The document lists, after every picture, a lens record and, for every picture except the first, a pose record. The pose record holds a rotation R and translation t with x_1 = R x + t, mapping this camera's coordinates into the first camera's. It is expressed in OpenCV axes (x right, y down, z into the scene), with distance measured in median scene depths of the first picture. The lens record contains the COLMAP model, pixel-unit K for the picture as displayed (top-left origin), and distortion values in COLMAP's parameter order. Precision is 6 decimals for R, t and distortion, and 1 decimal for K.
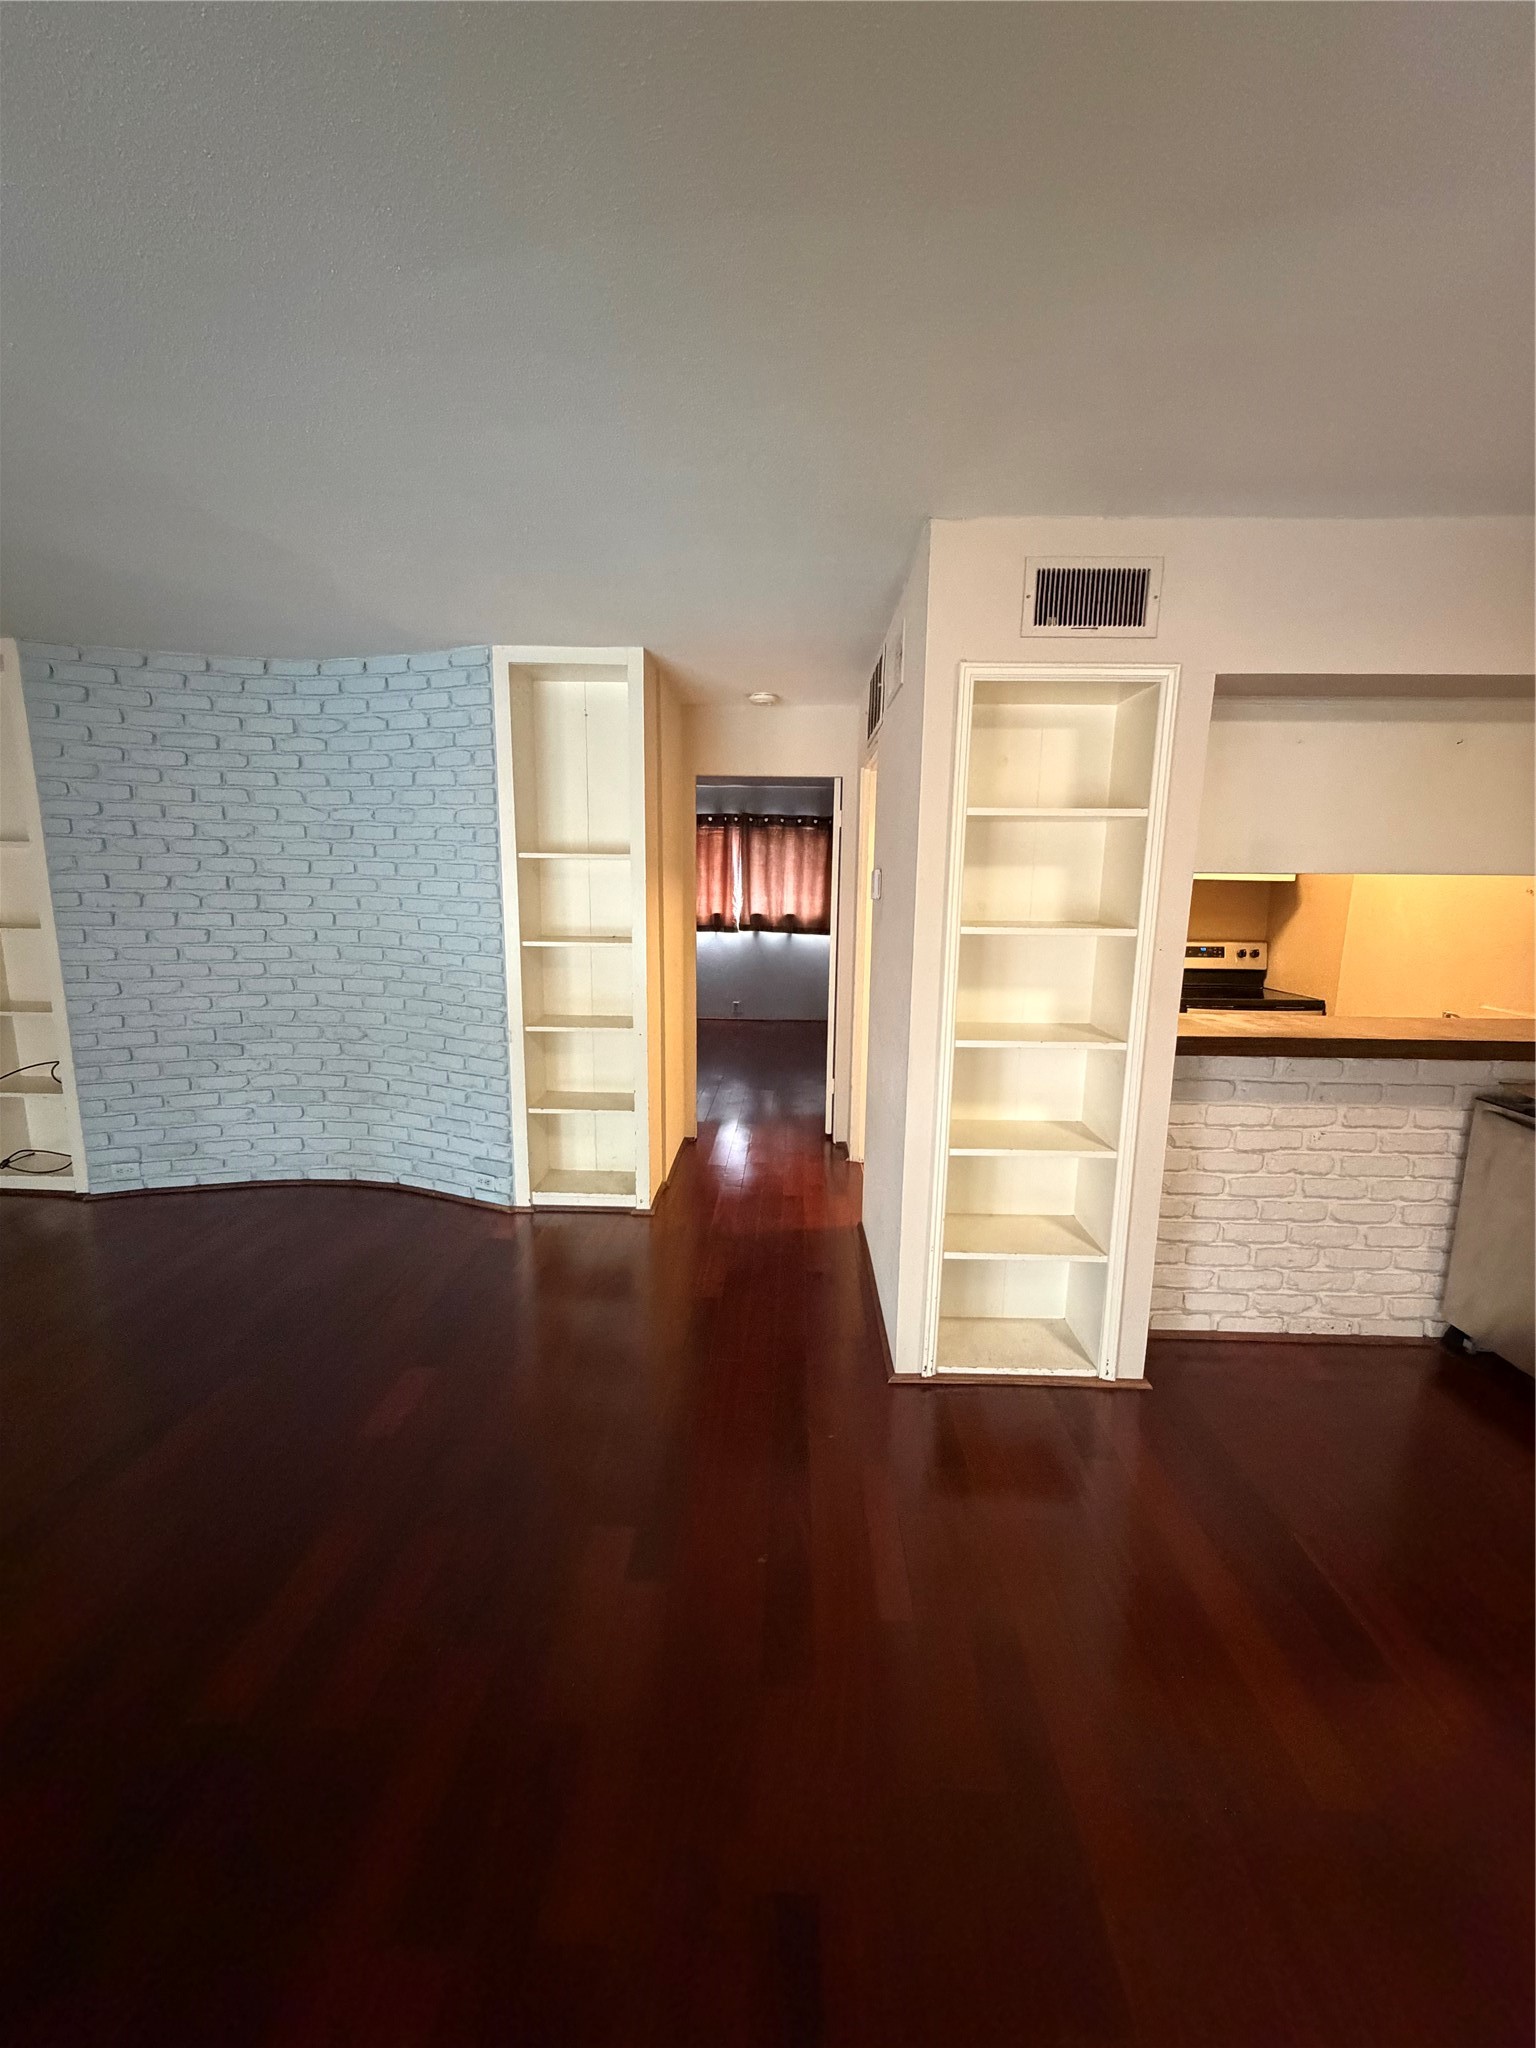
lens RADIAL K [[815.5, 0, 766.1], [0, 815.5, 1020.1], [0, 0, 1]] dist [0.003096, 0.000618]
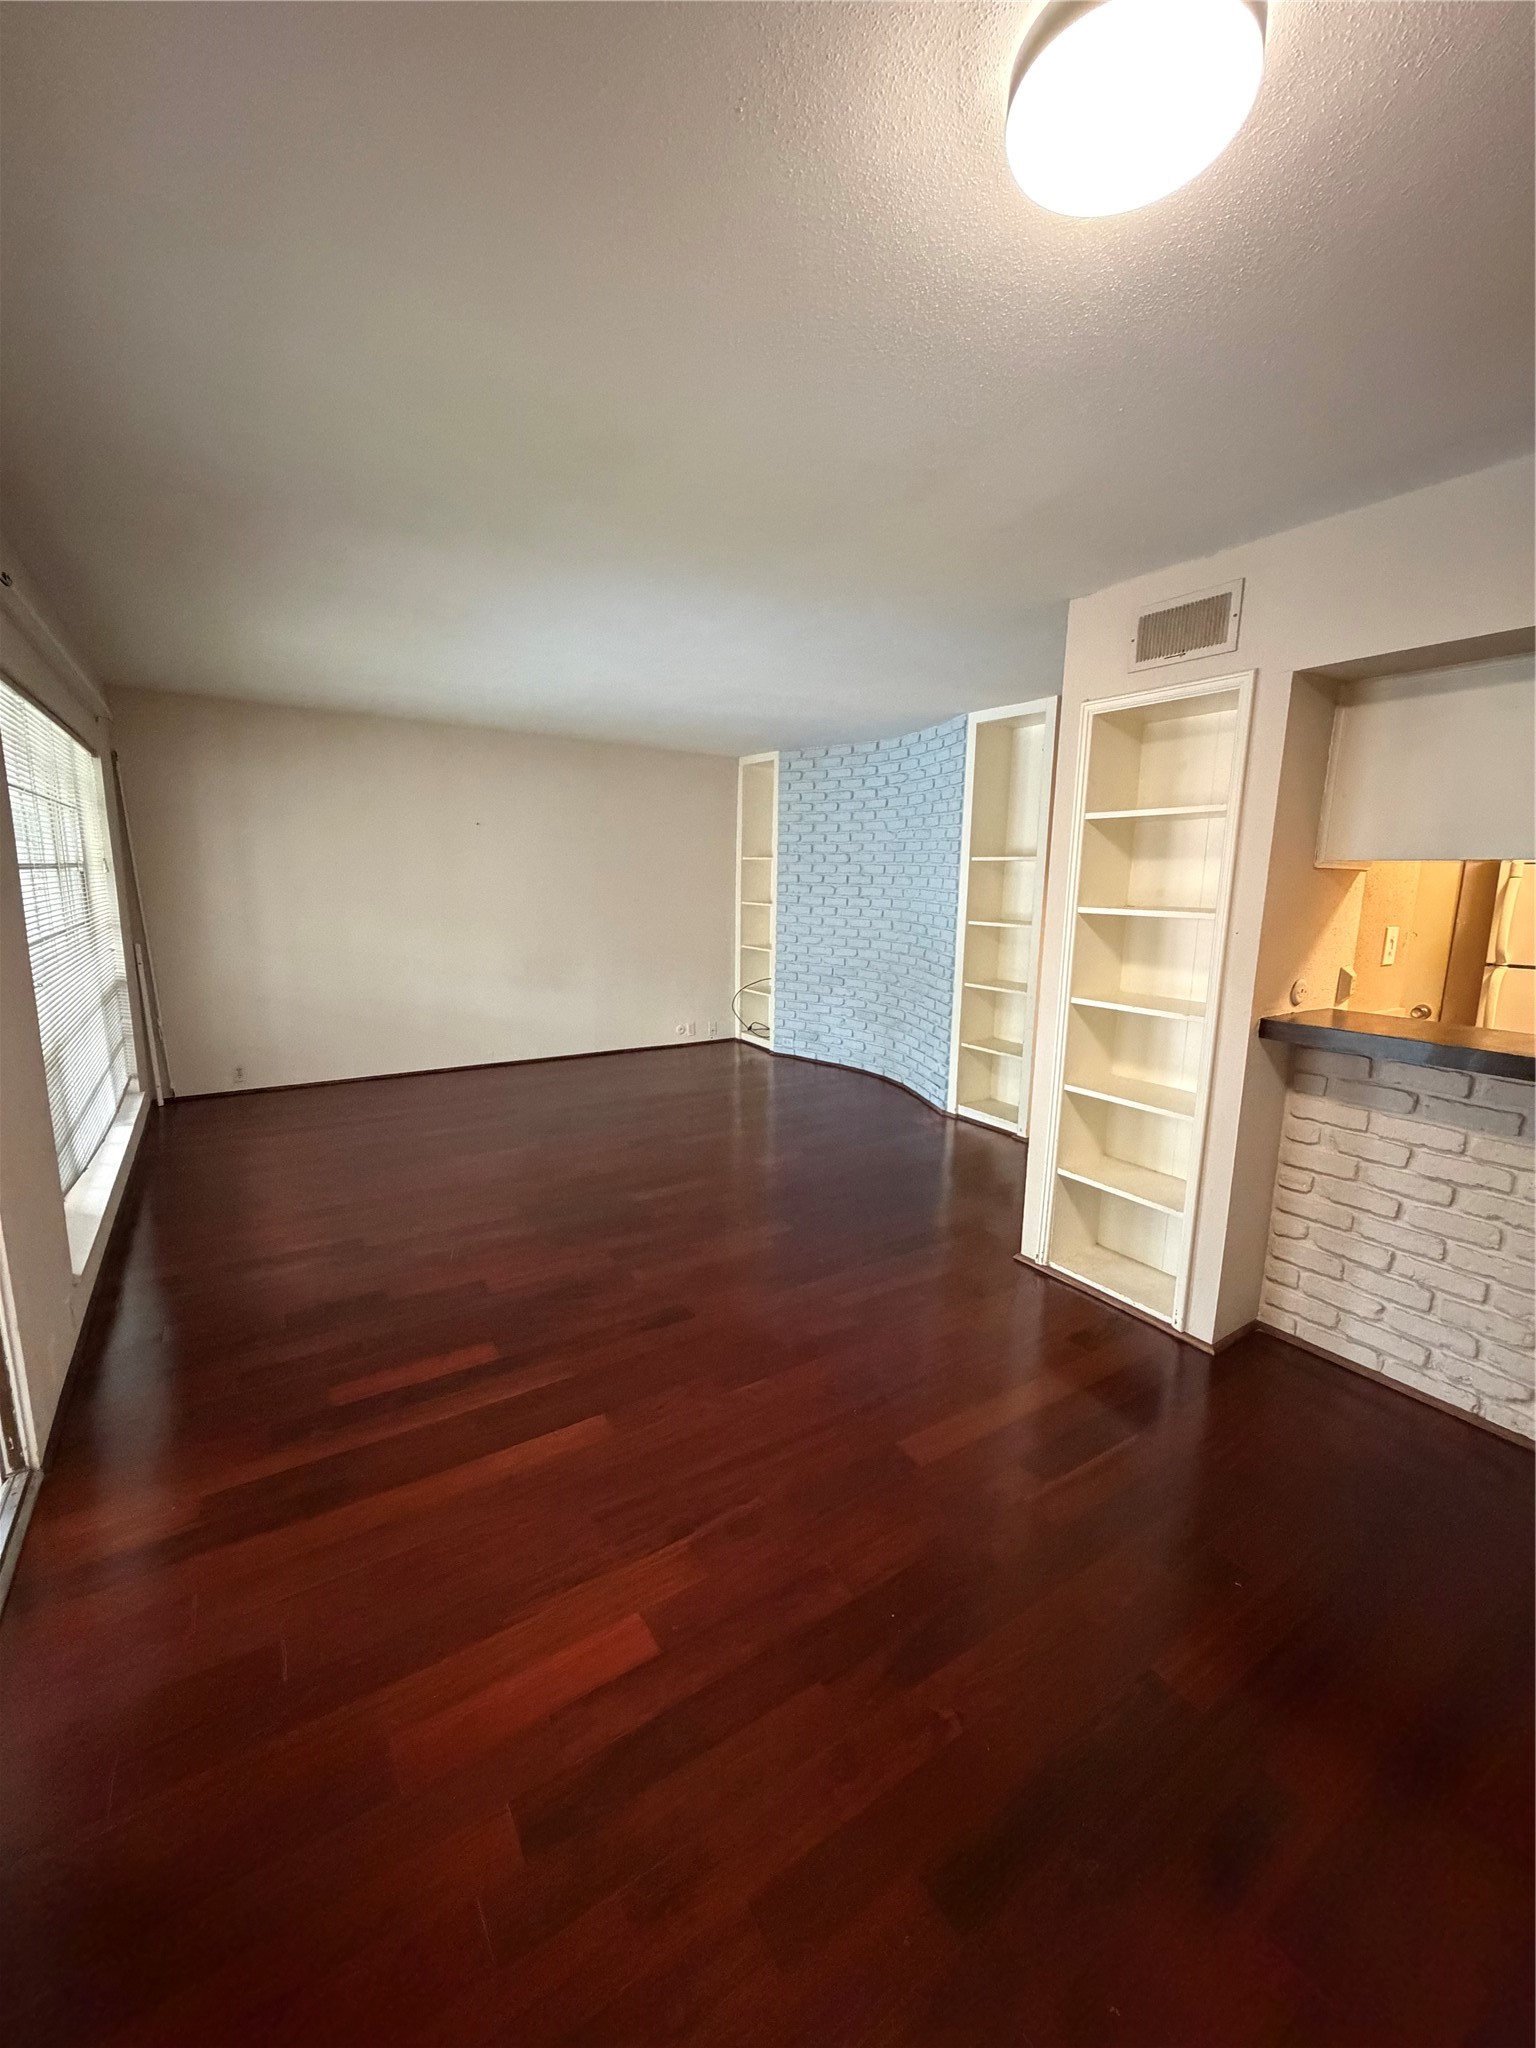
lens RADIAL K [[815.5, 0, 772.1], [0, 815.5, 1018.7], [0, 0, 1]] dist [0.003096, 0.000618]
pose [[0.576271, 0.136438, -0.805790, 0.653944], [-0.146038, 0.987288, 0.062728, 0.030182], [0.804105, 0.081528, 0.588870, -0.074348]]
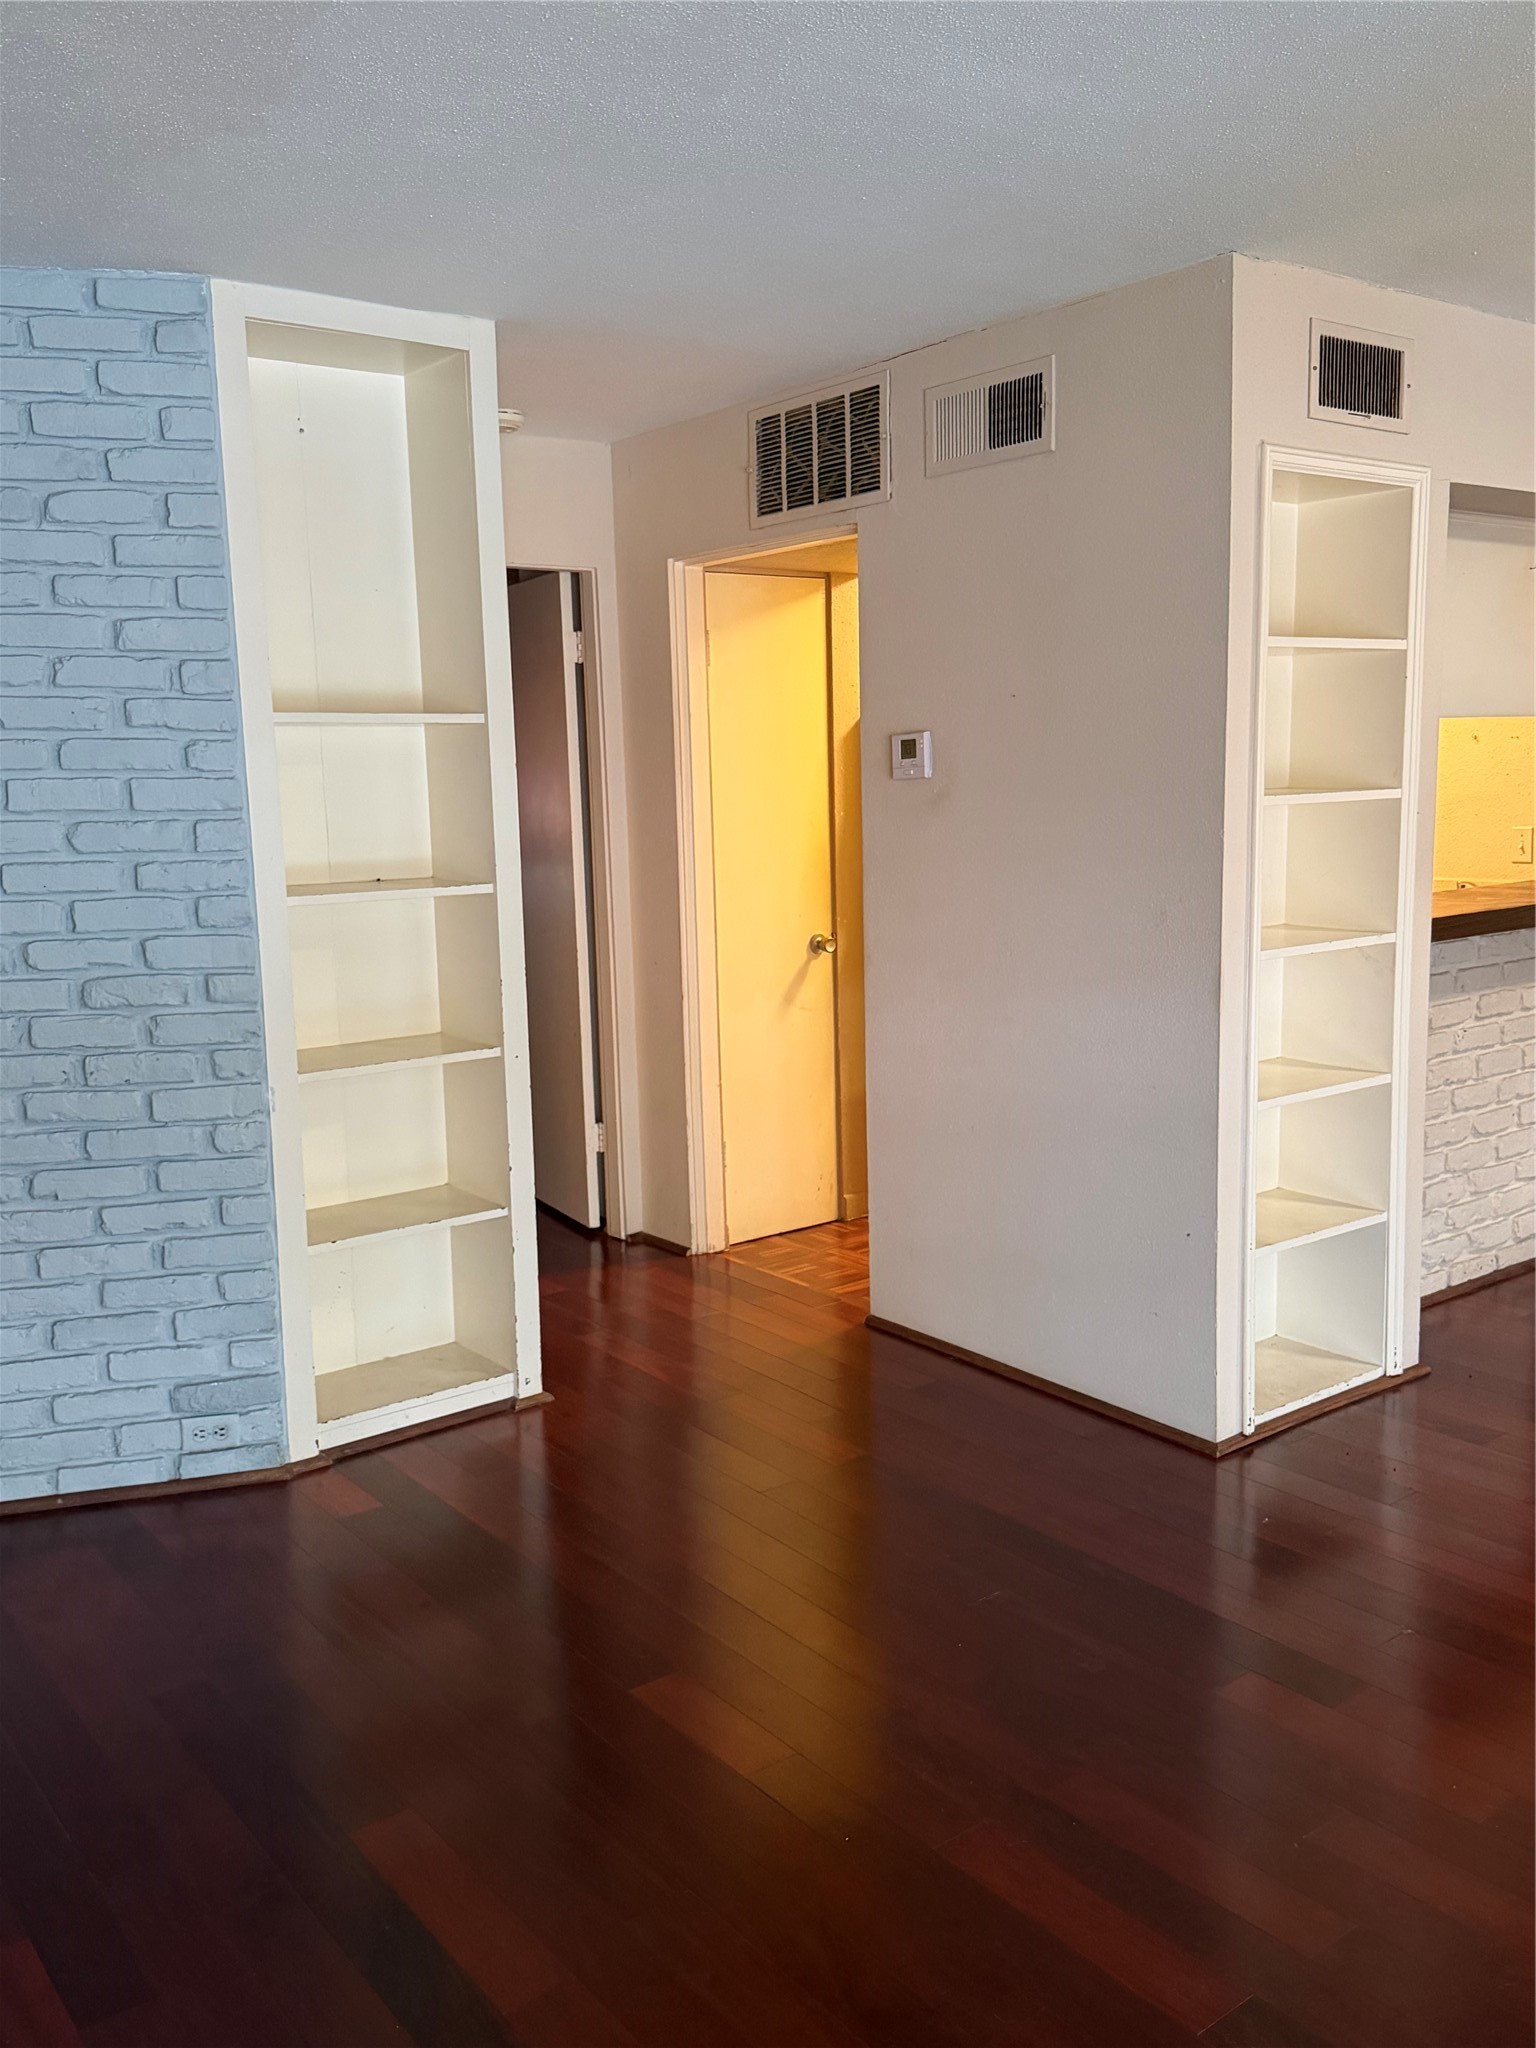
lens RADIAL K [[1734.5, 0, 776.8], [0, 1734.5, 1016.9], [0, 0, 1]] dist [0.035151, -0.011569]
pose [[0.779750, -0.124983, 0.613490, -0.710181], [0.140246, 0.989840, 0.023402, -0.010447], [-0.610181, 0.067791, 0.789356, 0.023563]]
